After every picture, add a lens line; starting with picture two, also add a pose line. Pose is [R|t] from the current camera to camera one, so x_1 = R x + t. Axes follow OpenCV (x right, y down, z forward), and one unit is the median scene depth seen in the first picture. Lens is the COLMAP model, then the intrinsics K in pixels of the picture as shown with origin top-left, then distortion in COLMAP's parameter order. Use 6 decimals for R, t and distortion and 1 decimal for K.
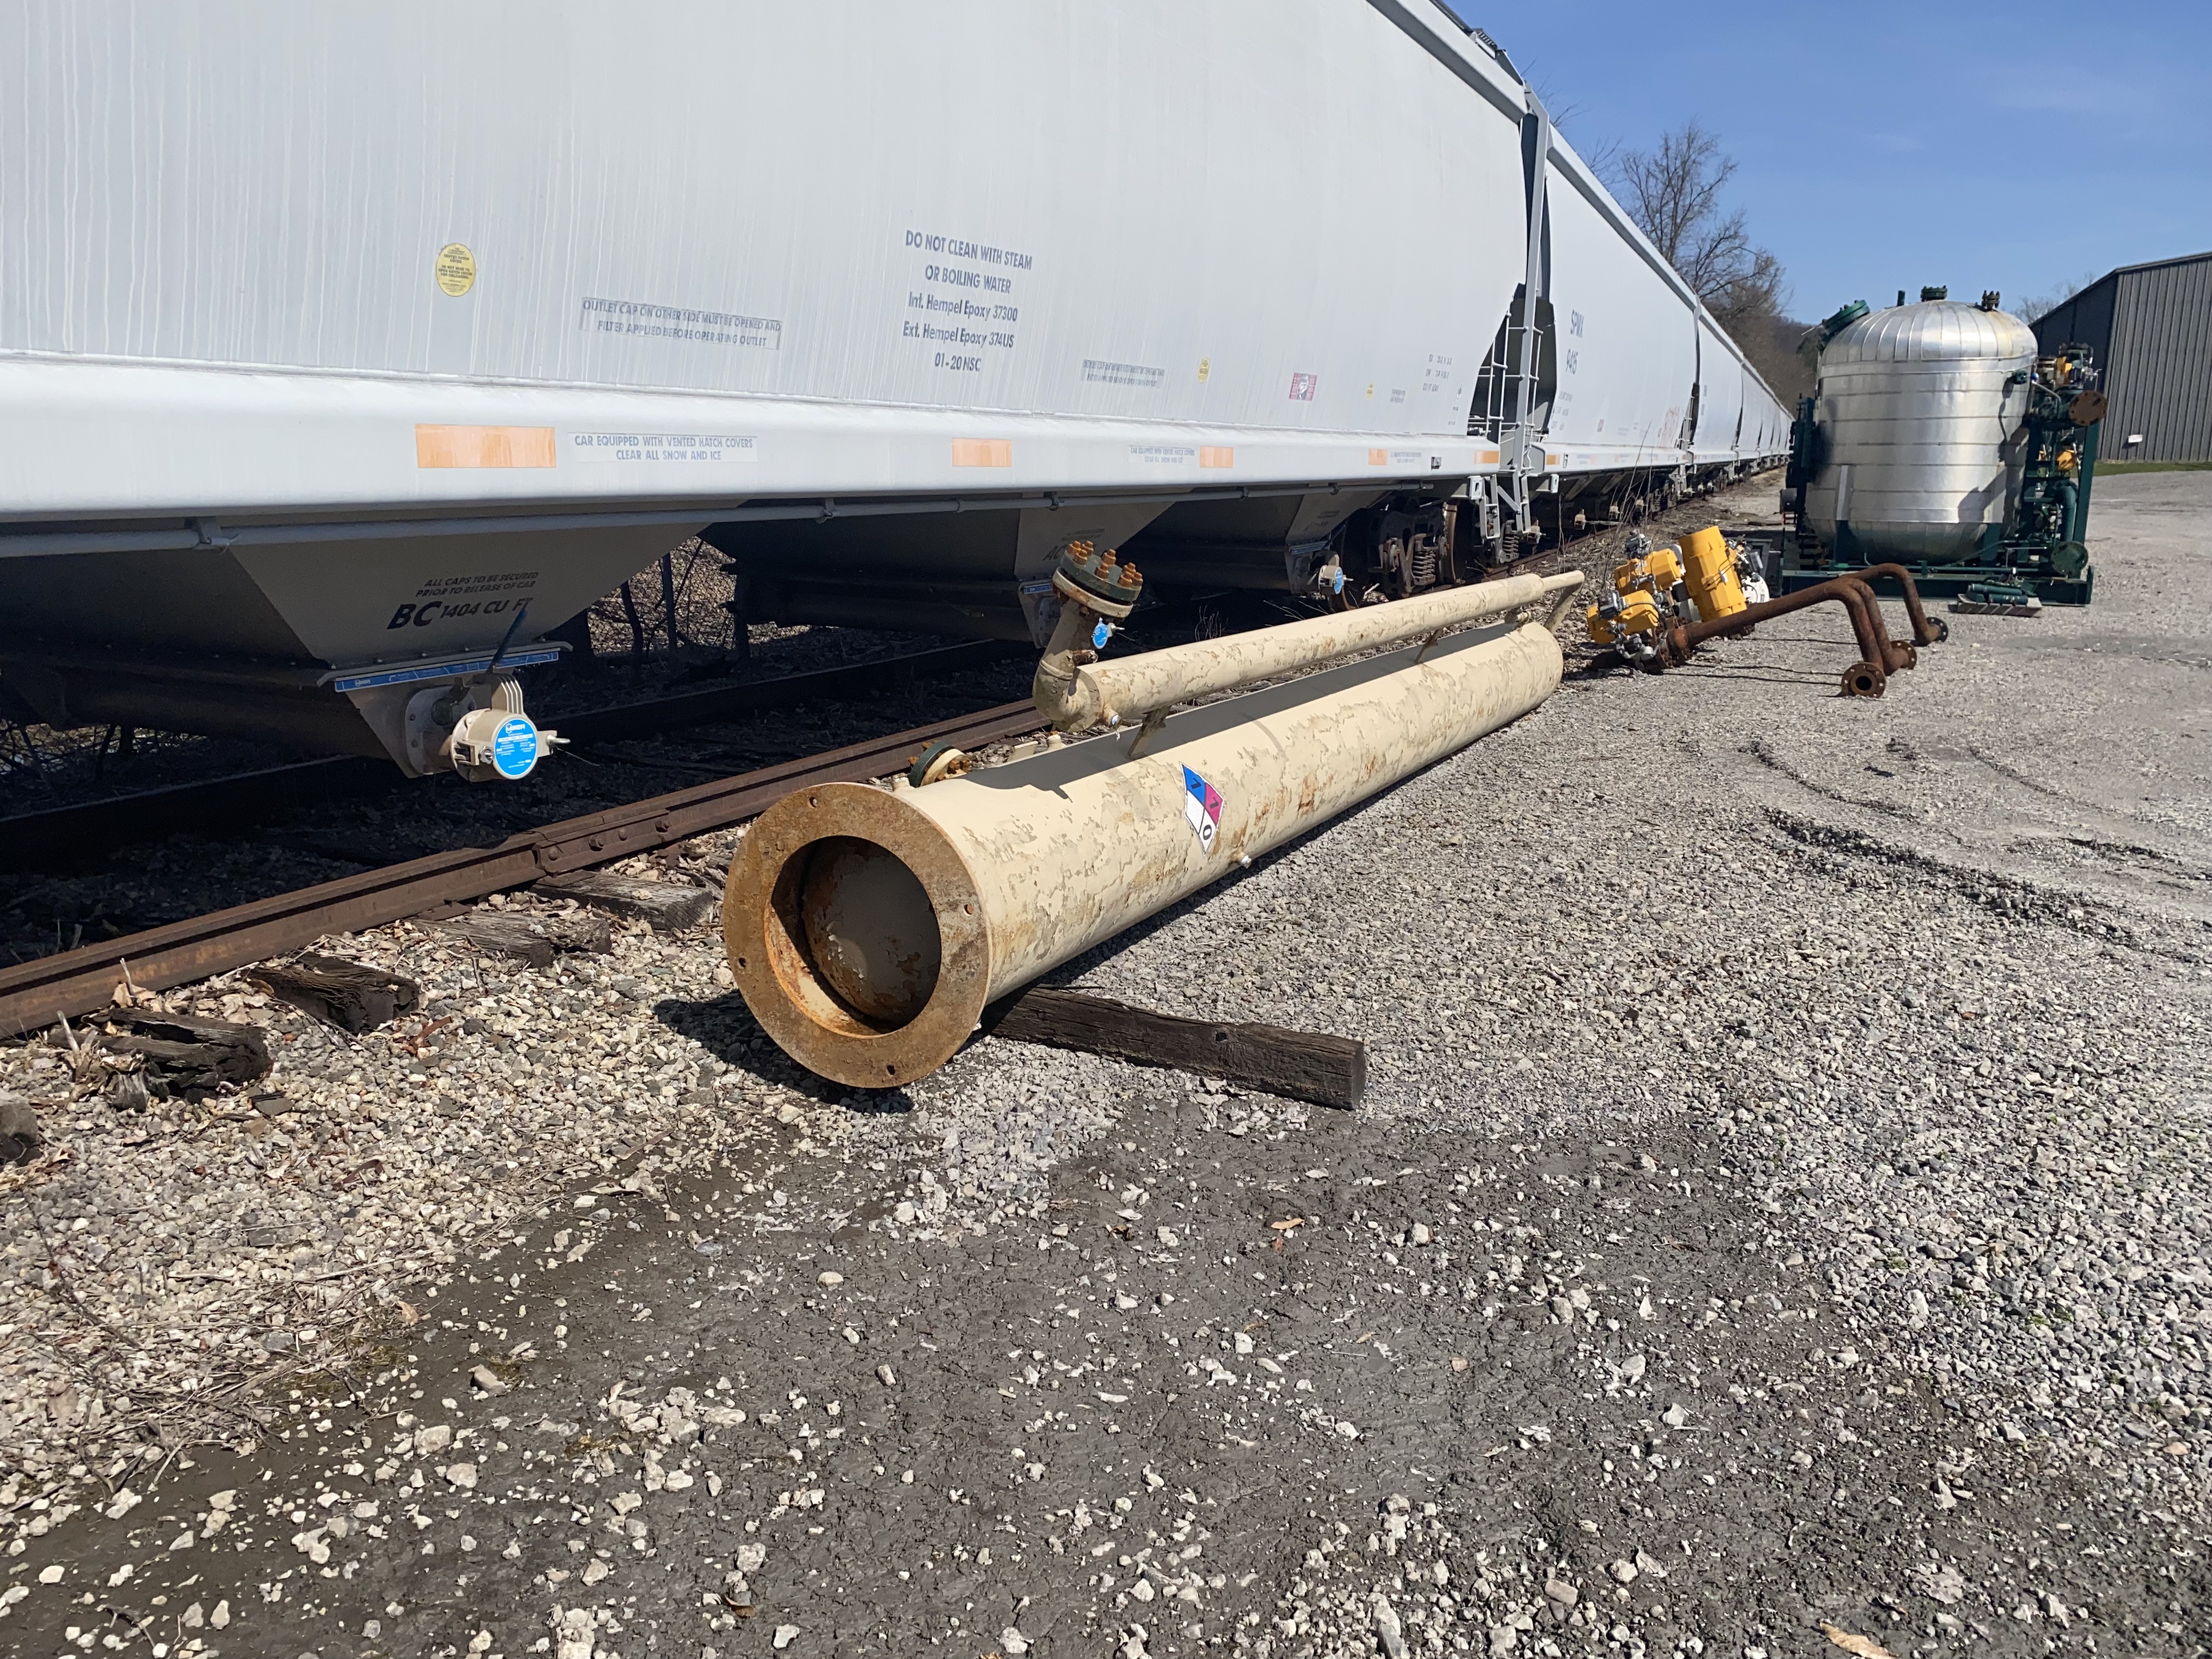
lens RADIAL K [[1678.5, 0, 1114.7], [0, 1678.5, 839.0], [0, 0, 1]] dist [0.040011, -0.050153]
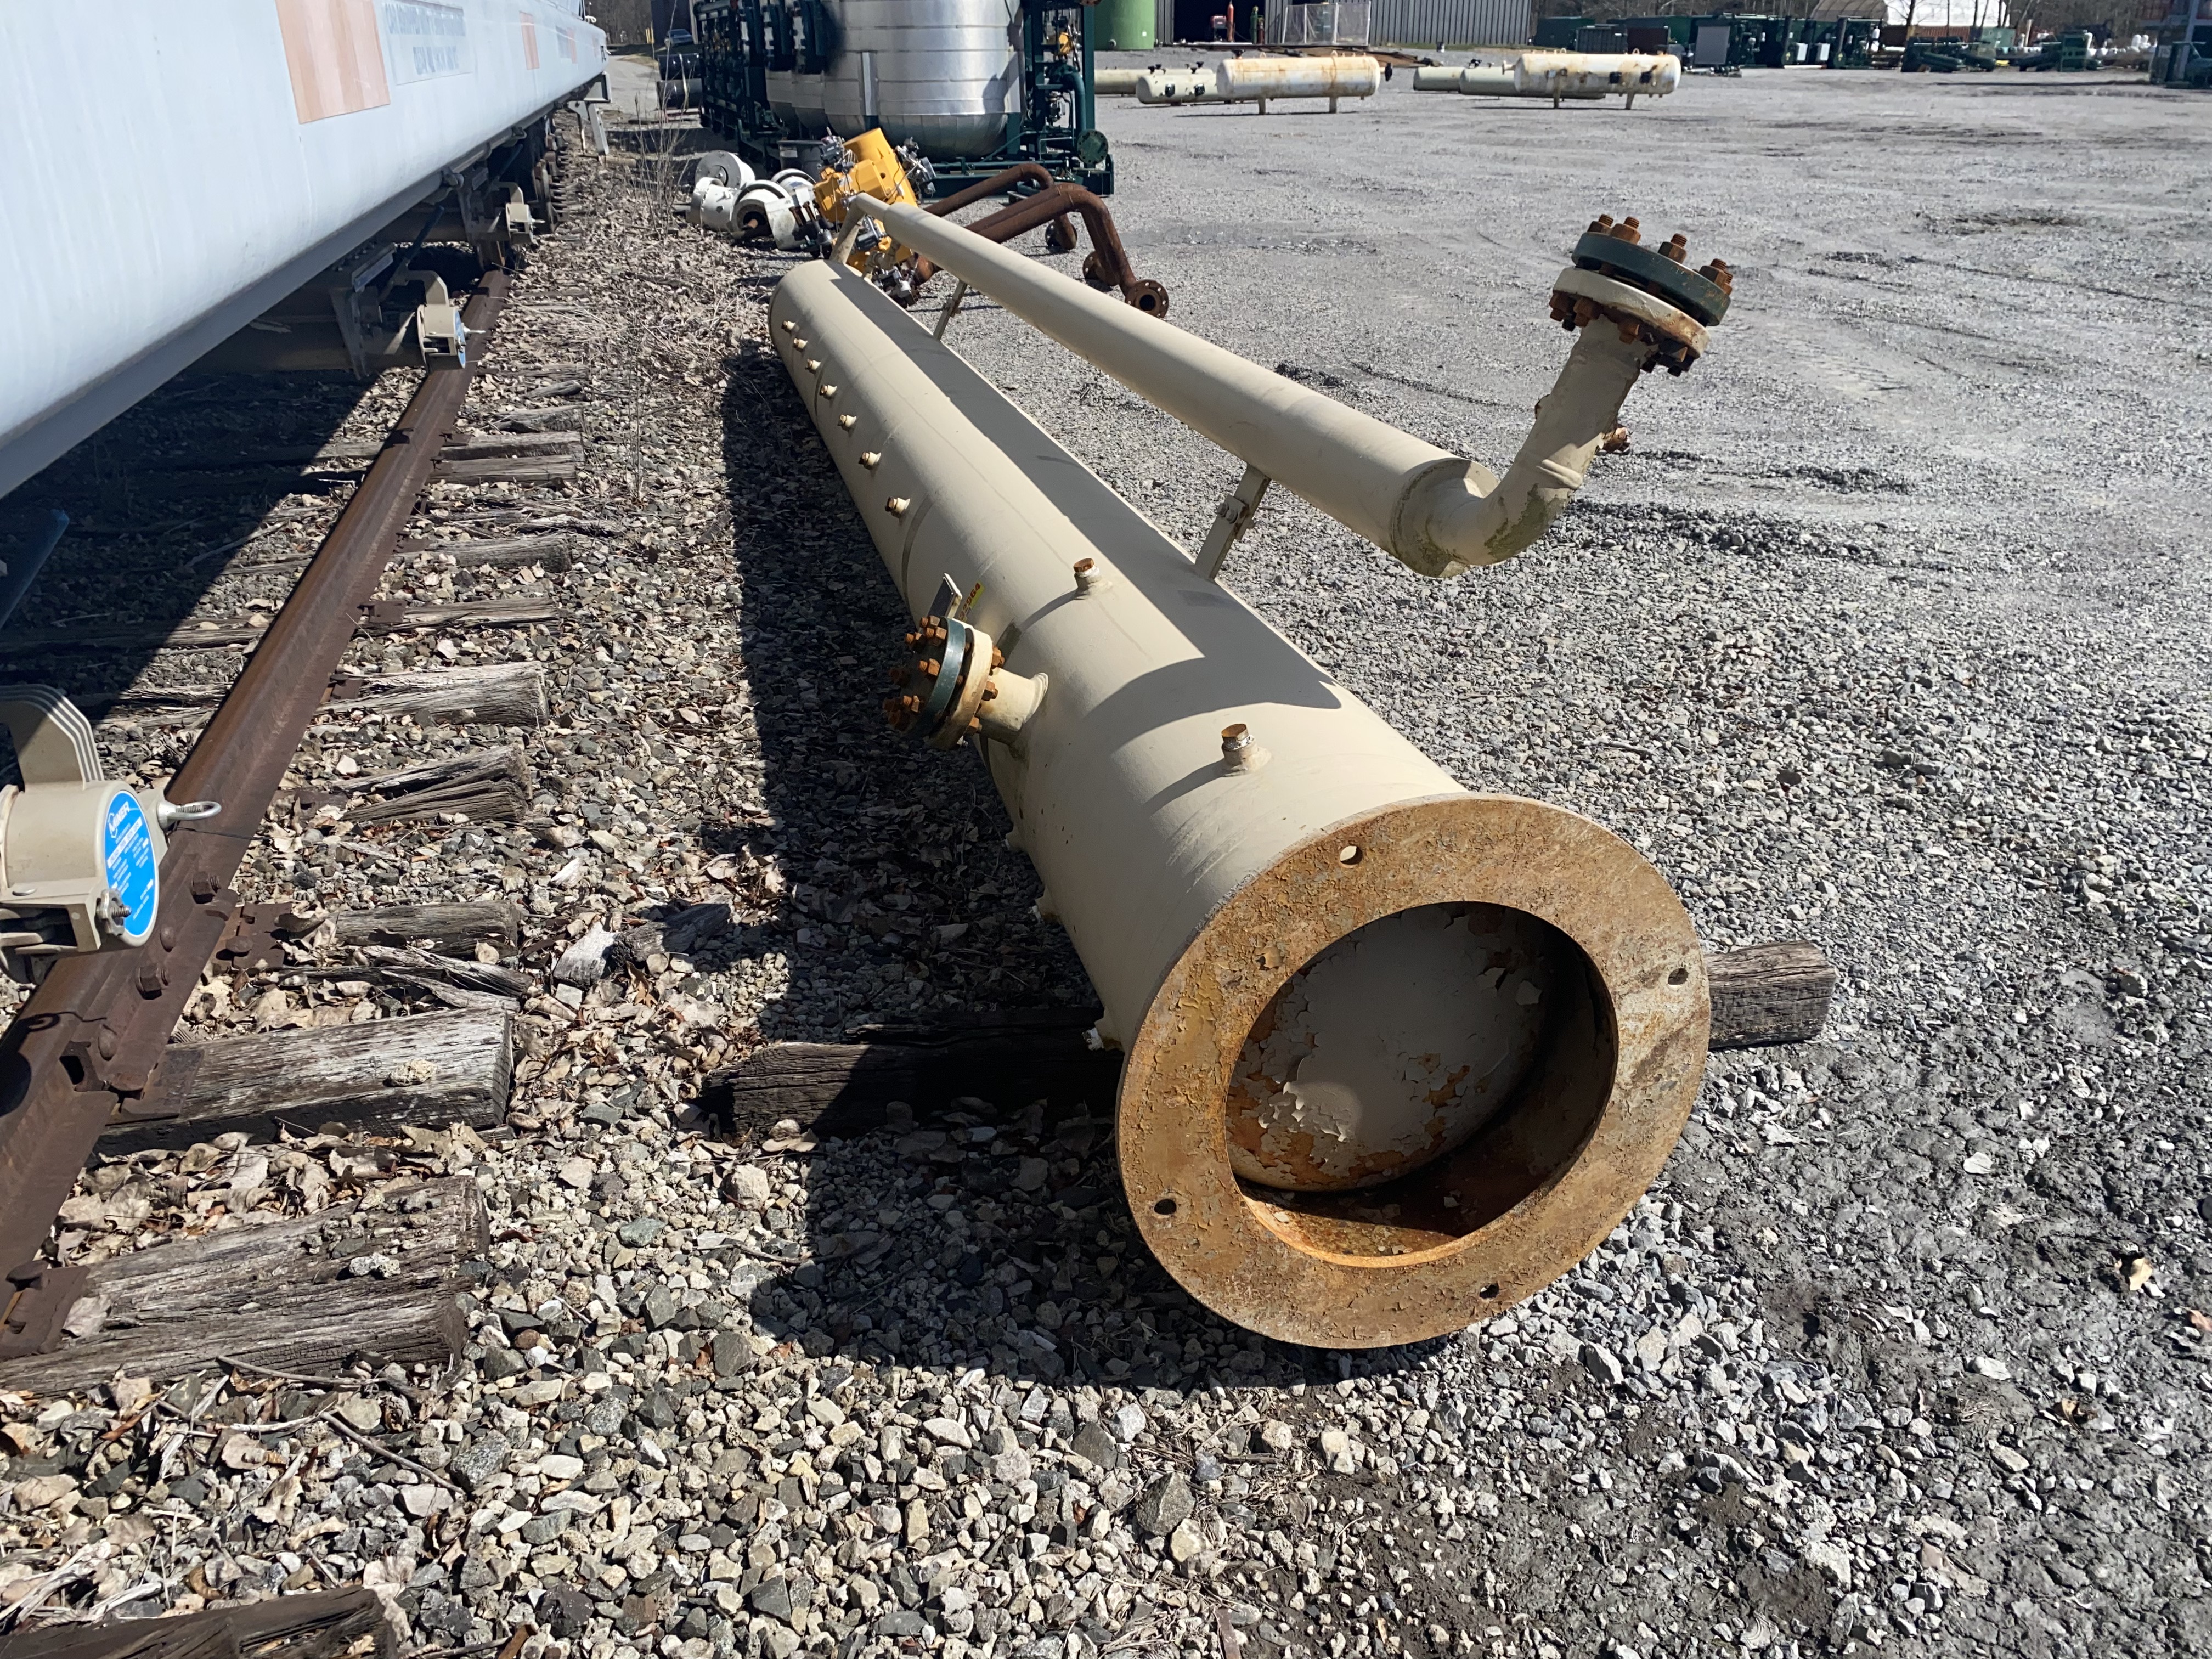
lens RADIAL K [[1678.5, 0, 1107.3], [0, 1678.5, 824.8], [0, 0, 1]] dist [0.040011, -0.050153]
pose [[0.773152, -0.271949, 0.572958, -0.472450], [0.145141, 0.955297, 0.257568, -0.151987], [-0.617390, -0.115979, 0.778061, 0.647623]]
